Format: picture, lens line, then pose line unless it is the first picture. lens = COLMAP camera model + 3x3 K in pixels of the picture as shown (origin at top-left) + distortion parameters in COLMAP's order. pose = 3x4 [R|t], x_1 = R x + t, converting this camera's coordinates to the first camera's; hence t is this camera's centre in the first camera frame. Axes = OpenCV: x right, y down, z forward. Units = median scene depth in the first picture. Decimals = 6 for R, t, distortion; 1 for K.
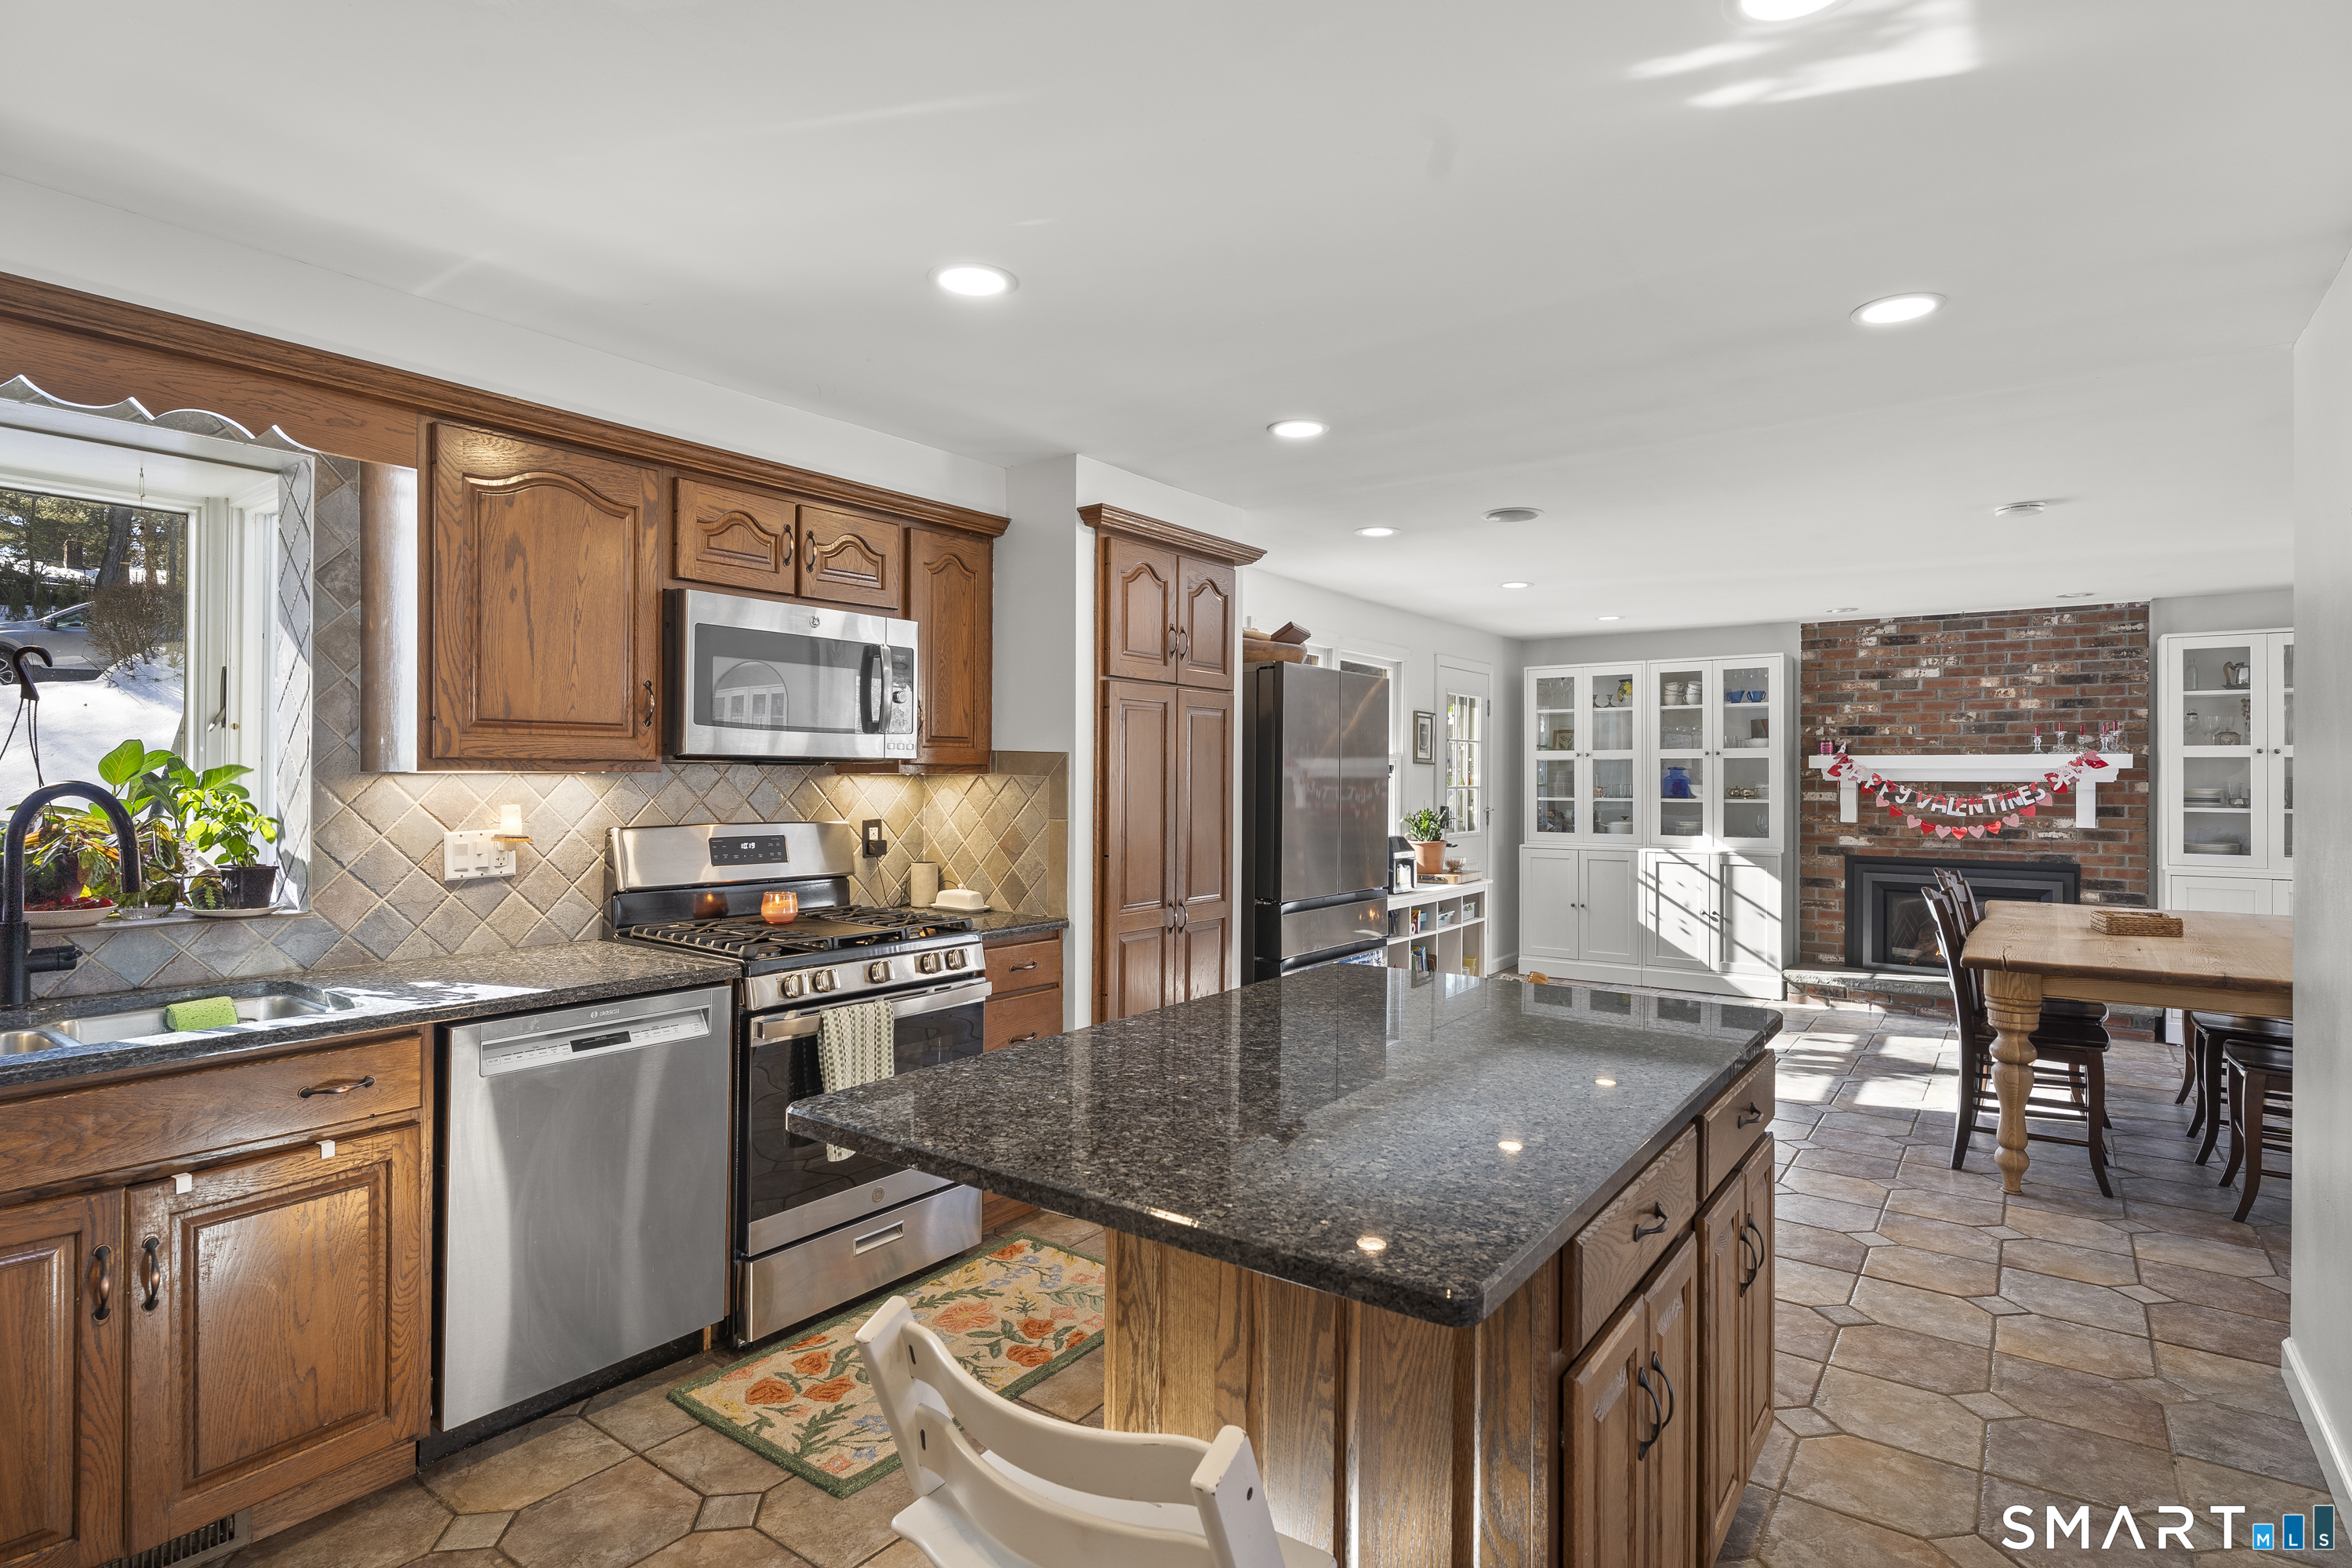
lens RADIAL K [[1200.9, 0, 1175.2], [0, 1200.9, 769.7], [0, 0, 1]] dist [-0.008831, 0.003110]
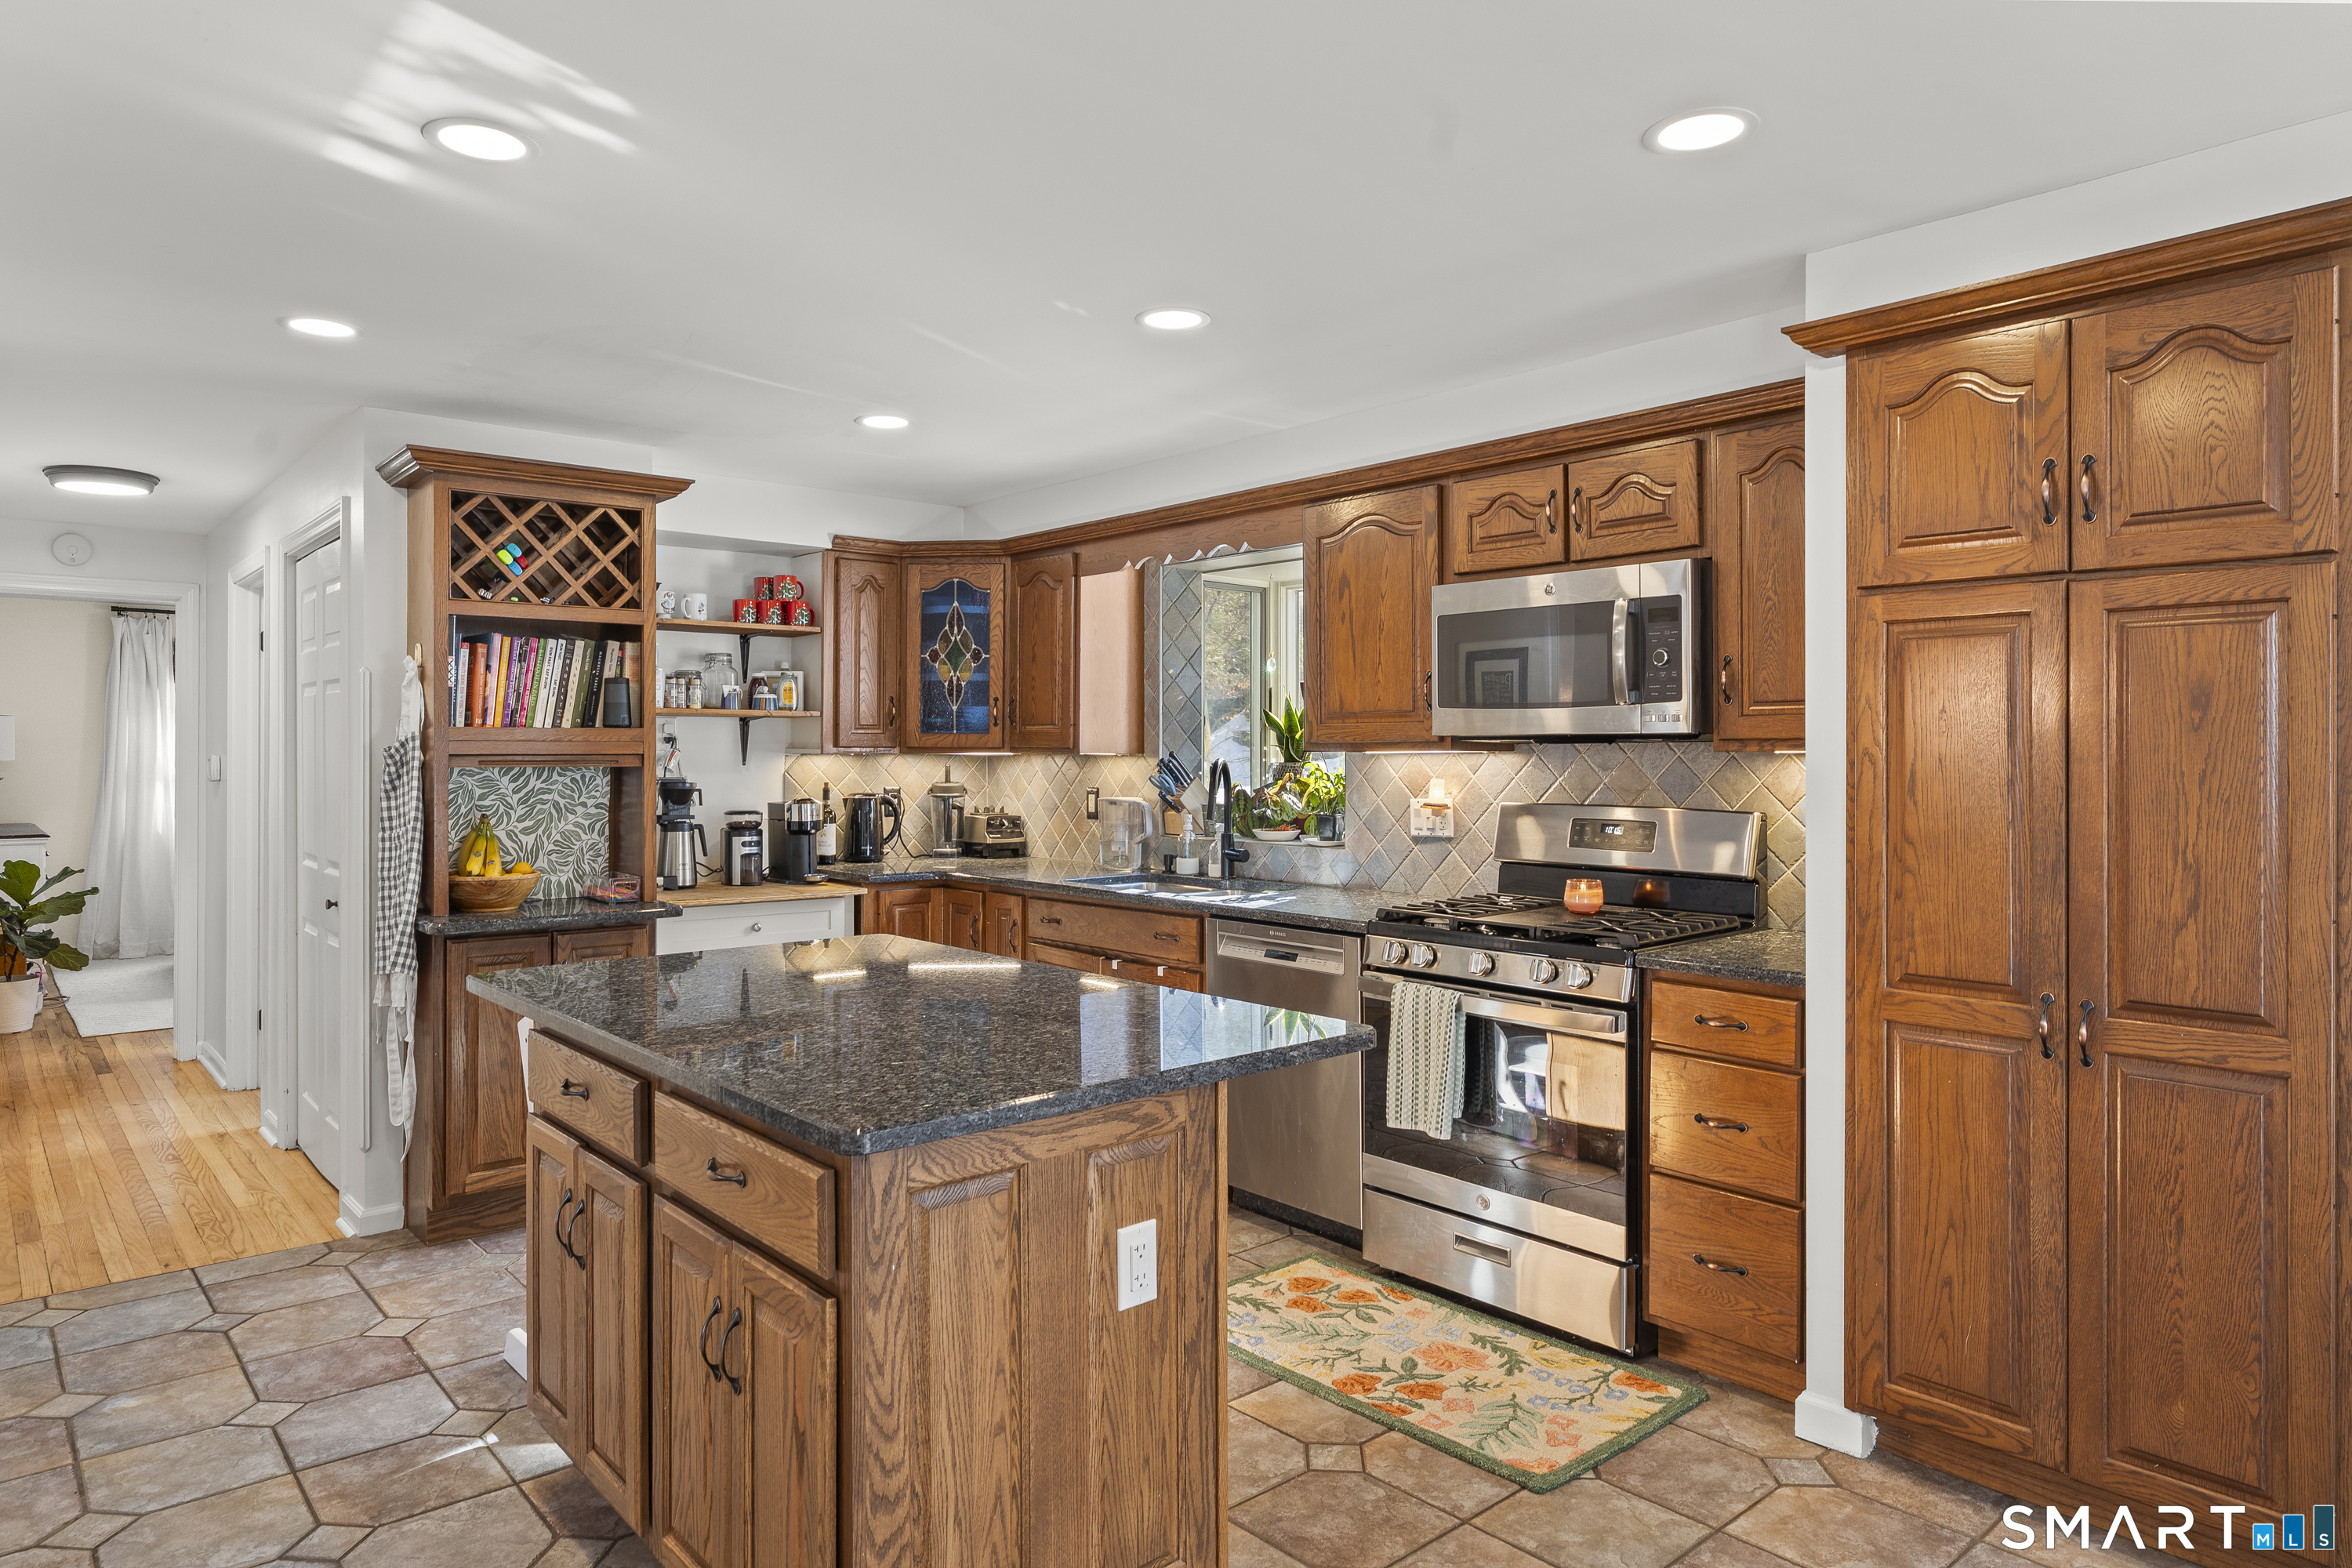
lens RADIAL K [[1404.9, 0, 1129.4], [0, 1404.9, 758.4], [0, 0, 1]] dist [-0.022755, 0.000077]
pose [[-0.239125, -0.003457, -0.970983, 0.898783], [-0.000113, 0.999994, -0.003532, 0.012912], [0.970989, -0.000734, -0.239124, 1.017309]]
